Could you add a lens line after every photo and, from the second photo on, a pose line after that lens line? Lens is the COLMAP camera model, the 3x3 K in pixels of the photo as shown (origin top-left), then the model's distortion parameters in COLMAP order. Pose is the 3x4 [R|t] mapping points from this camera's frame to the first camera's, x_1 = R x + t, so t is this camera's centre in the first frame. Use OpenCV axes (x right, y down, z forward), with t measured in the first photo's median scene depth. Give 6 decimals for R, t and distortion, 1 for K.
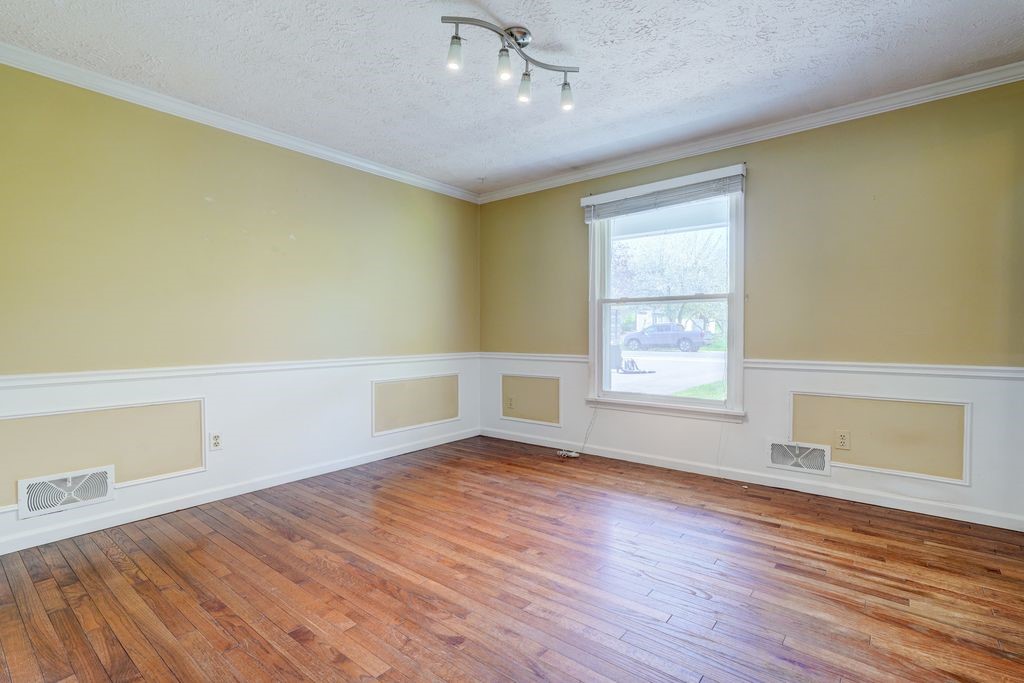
lens RADIAL K [[467.0, 0, 505.2], [0, 467.0, 337.8], [0, 0, 1]] dist [-0.011643, 0.004656]
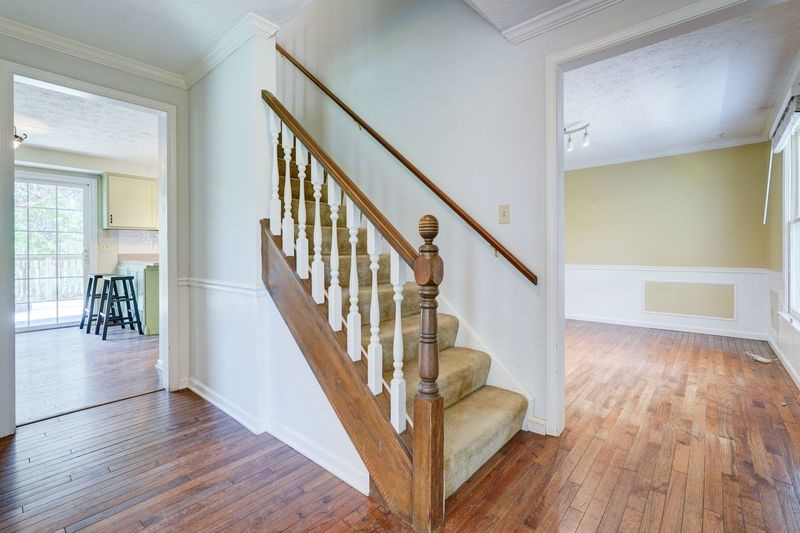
lens RADIAL K [[364.9, 0, 391.3], [0, 364.9, 252.7], [0, 0, 1]] dist [-0.011643, 0.004656]
pose [[-0.036585, 0.009673, -0.999284, 1.441343], [-0.018894, 0.999768, 0.010370, -0.002242], [0.999152, 0.019259, -0.036394, 0.172787]]
